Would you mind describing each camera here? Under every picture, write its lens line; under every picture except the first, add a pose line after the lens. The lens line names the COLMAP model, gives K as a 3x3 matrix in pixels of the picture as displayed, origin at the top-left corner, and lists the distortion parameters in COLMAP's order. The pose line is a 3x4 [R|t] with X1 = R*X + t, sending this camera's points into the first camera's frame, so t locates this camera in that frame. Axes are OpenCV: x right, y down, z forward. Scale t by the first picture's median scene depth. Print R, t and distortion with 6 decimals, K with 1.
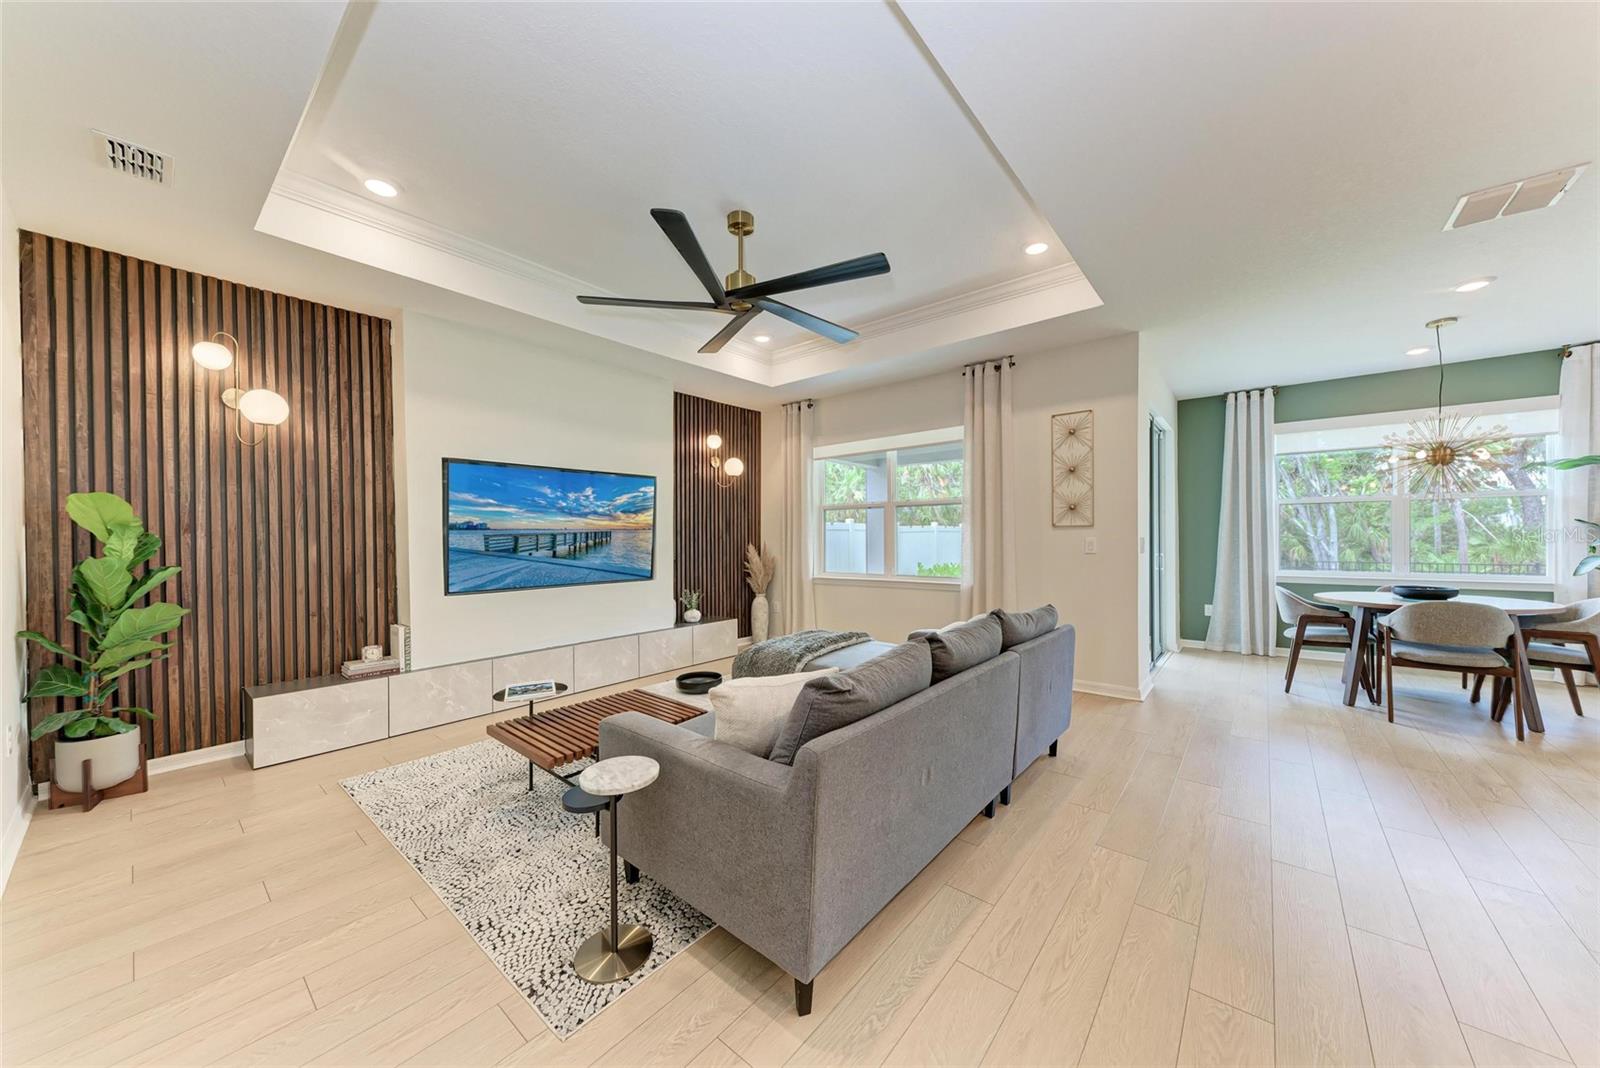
lens RADIAL K [[549.3, 0, 799.9], [0, 549.3, 534.9], [0, 0, 1]] dist [0.012786, -0.001899]
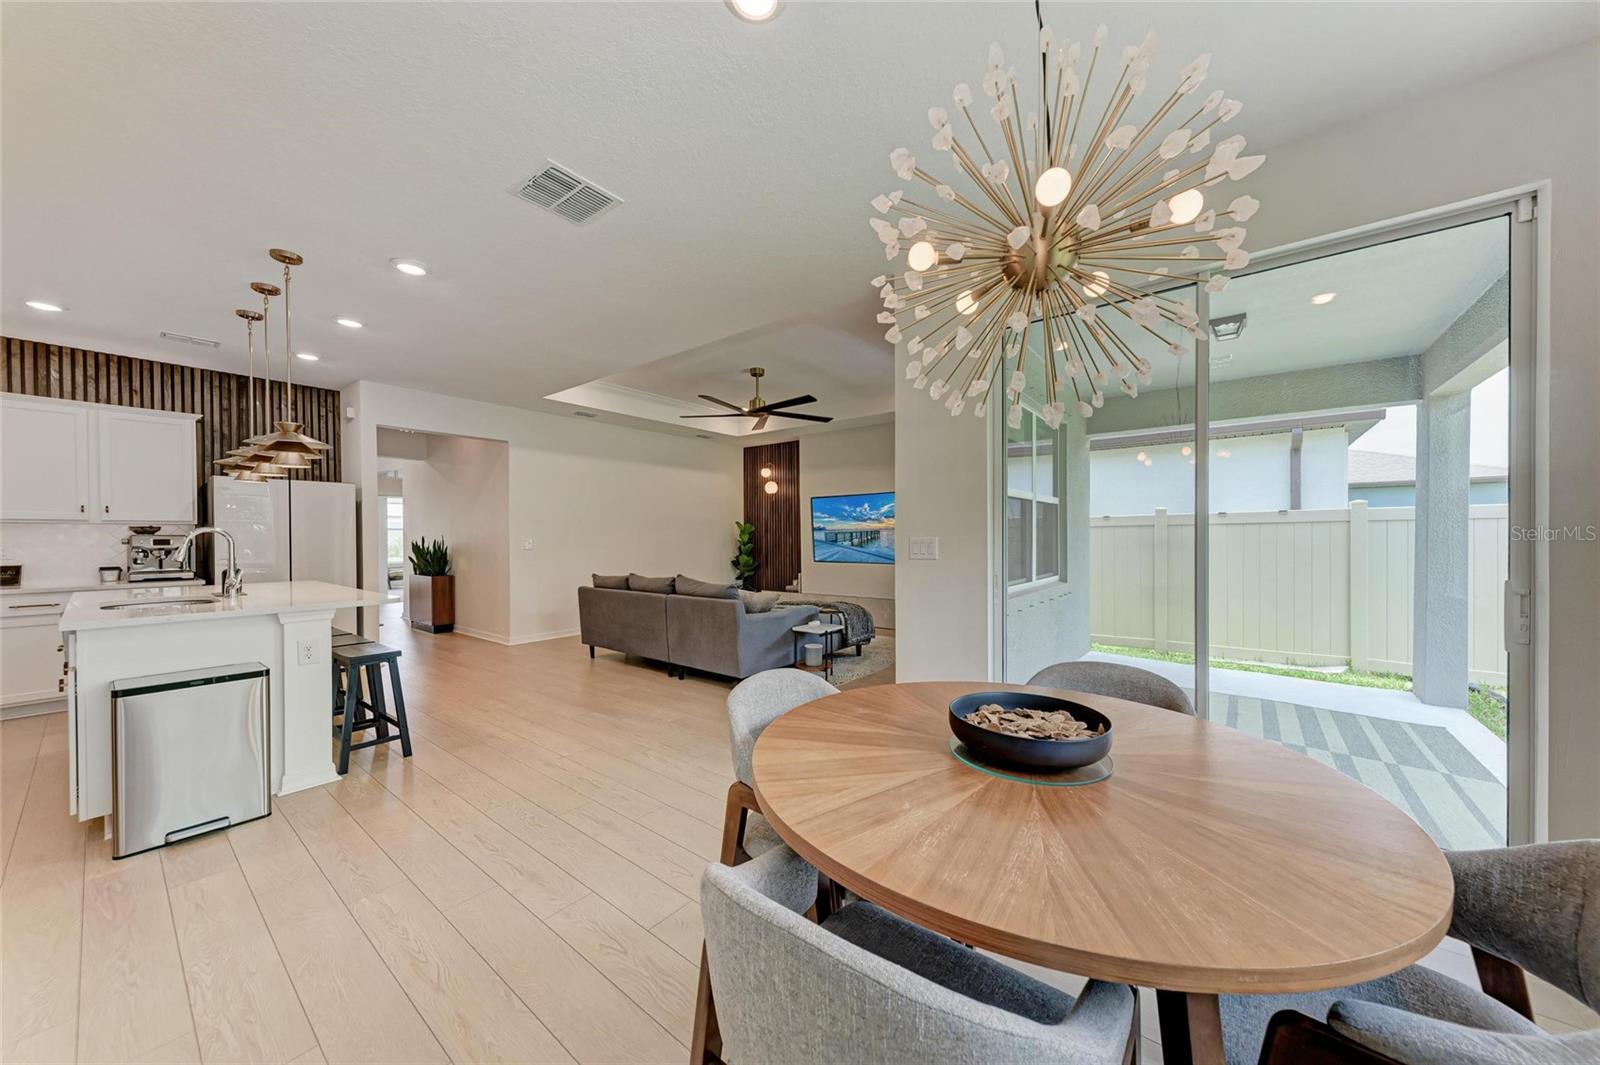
lens RADIAL K [[549.3, 0, 806.2], [0, 549.3, 534.1], [0, 0, 1]] dist [0.012786, -0.001899]
pose [[0.038029, 0.002661, -0.999273, 1.432094], [0.009992, 0.999945, 0.003043, -0.002722], [0.999227, -0.010101, 0.038001, 0.870542]]
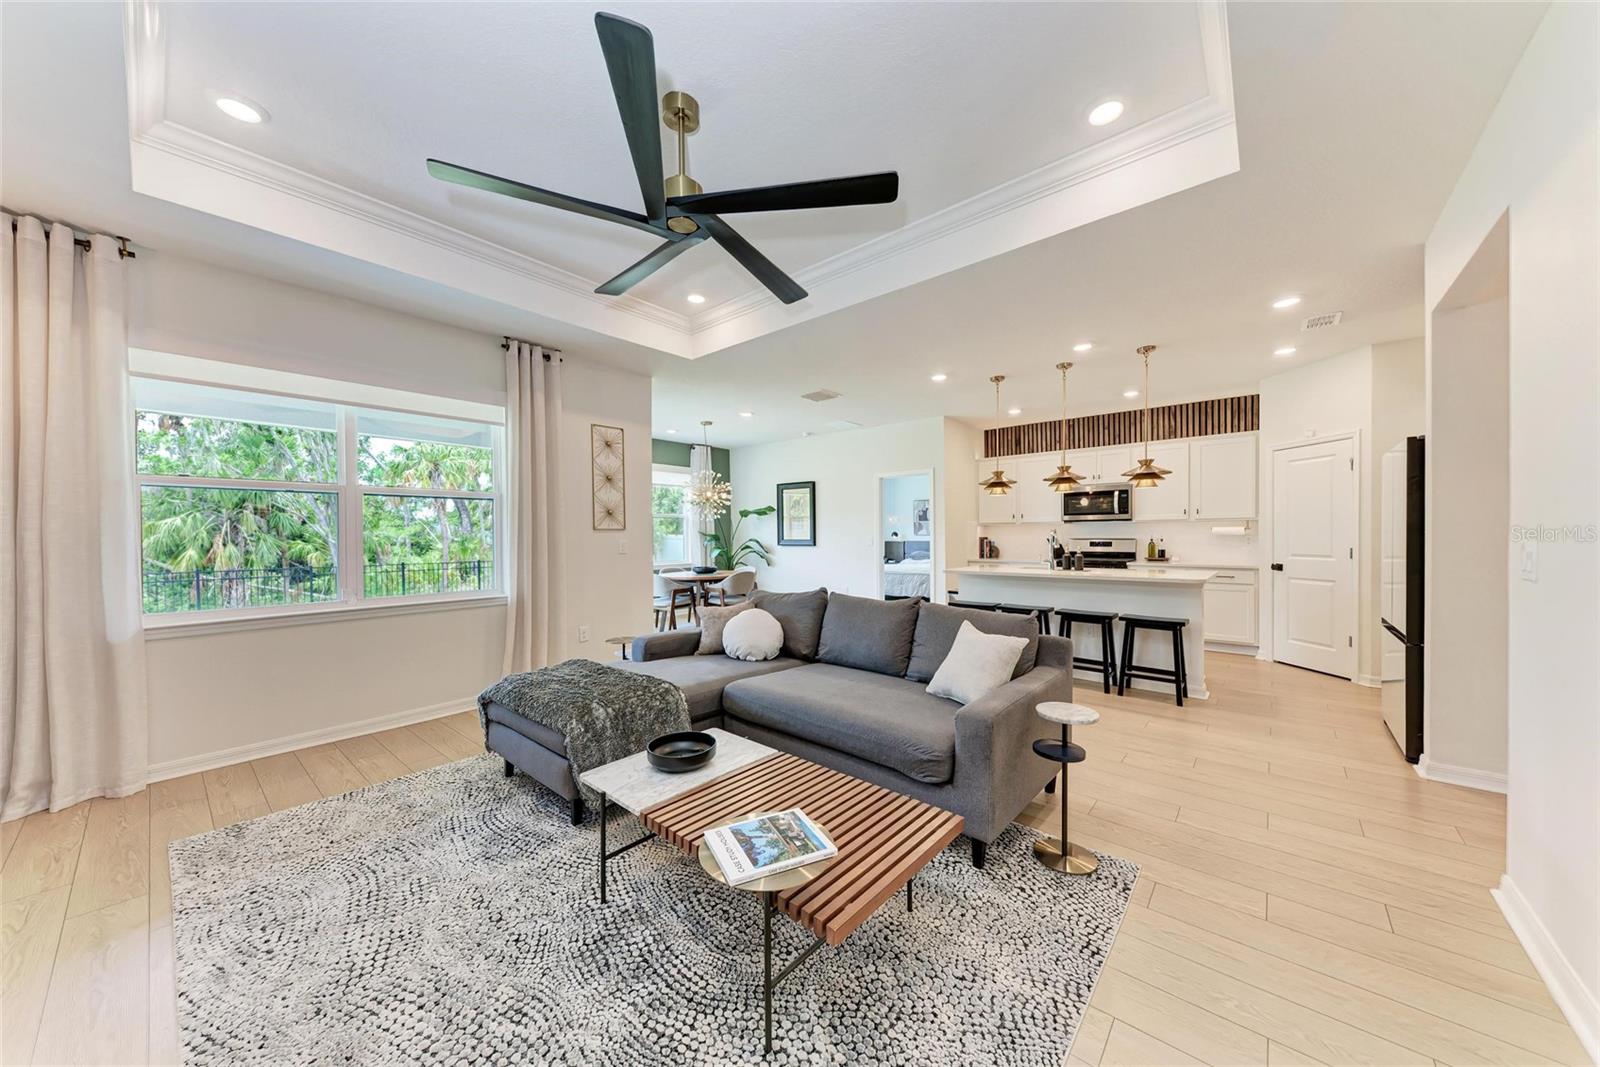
lens RADIAL K [[549.3, 0, 808.5], [0, 549.3, 542.2], [0, 0, 1]] dist [0.012786, -0.001899]
pose [[0.006162, -0.004776, 0.999970, -0.663664], [0.003958, 0.999981, 0.004752, 0.006025], [-0.999973, 0.003928, 0.006181, 0.649083]]
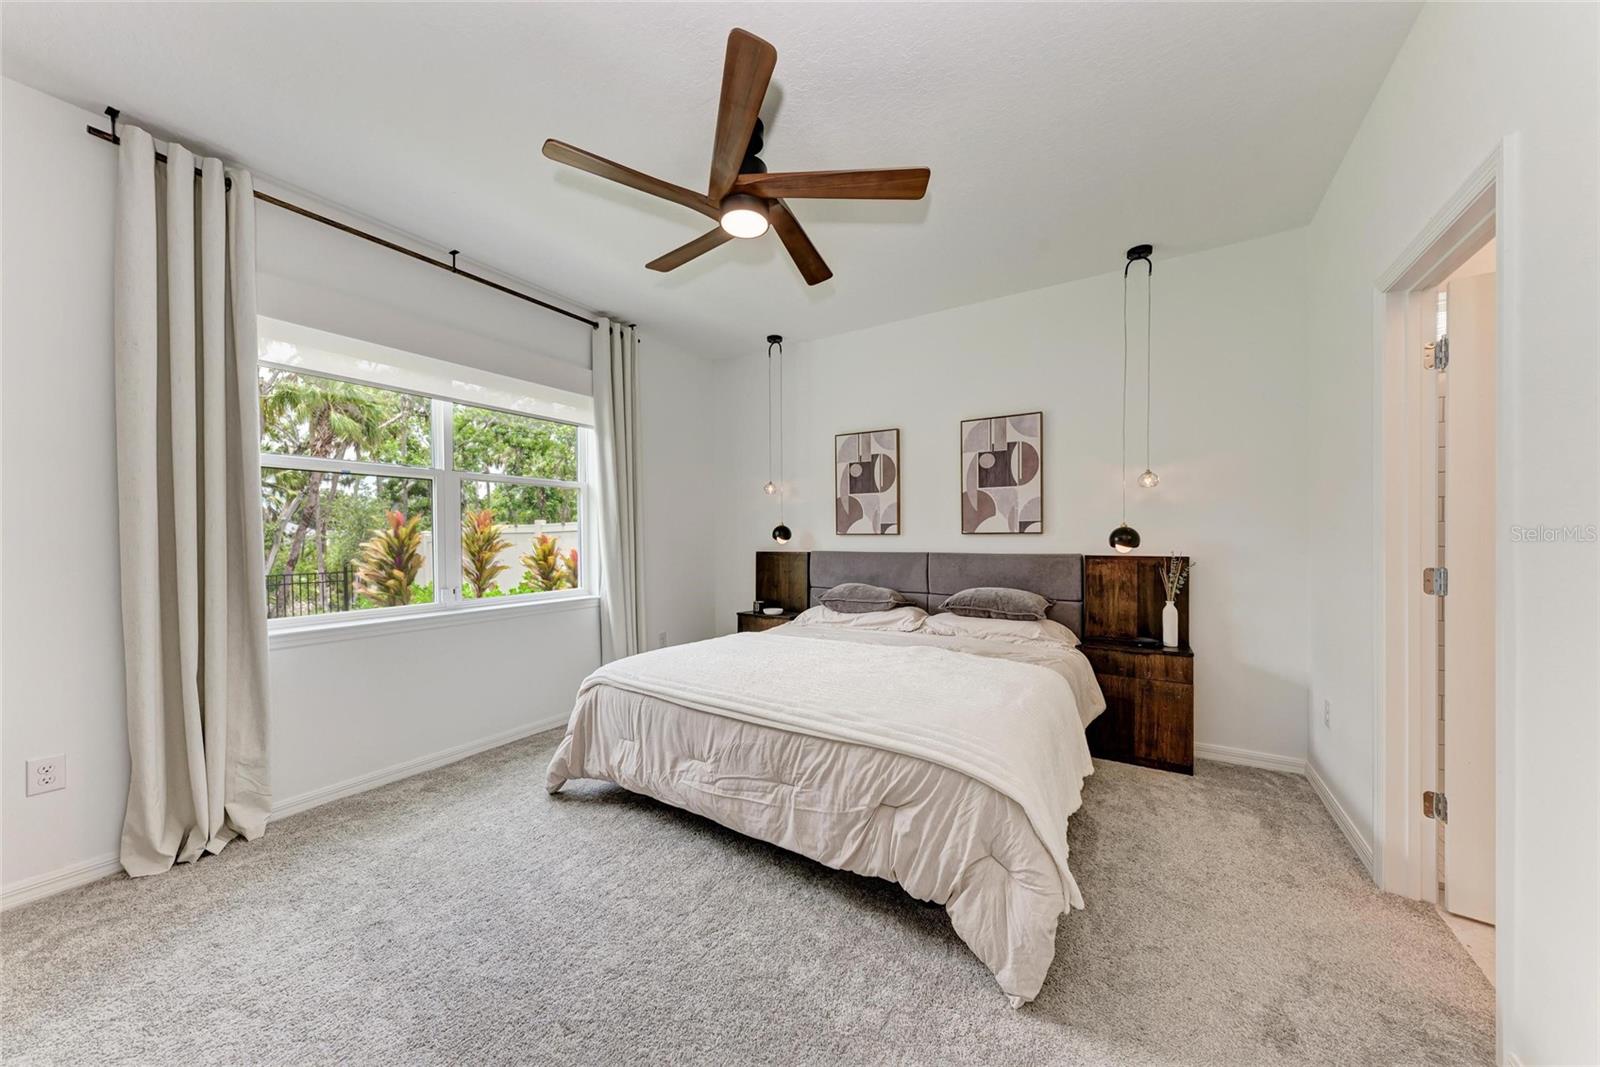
lens RADIAL K [[549.3, 0, 798.5], [0, 549.3, 544.9], [0, 0, 1]] dist [0.012786, -0.001899]
pose [[-0.133605, -0.005102, 0.991021, 1.304337], [0.004411, 0.999974, 0.005743, -0.003209], [-0.991025, 0.005138, -0.133579, 0.302779]]
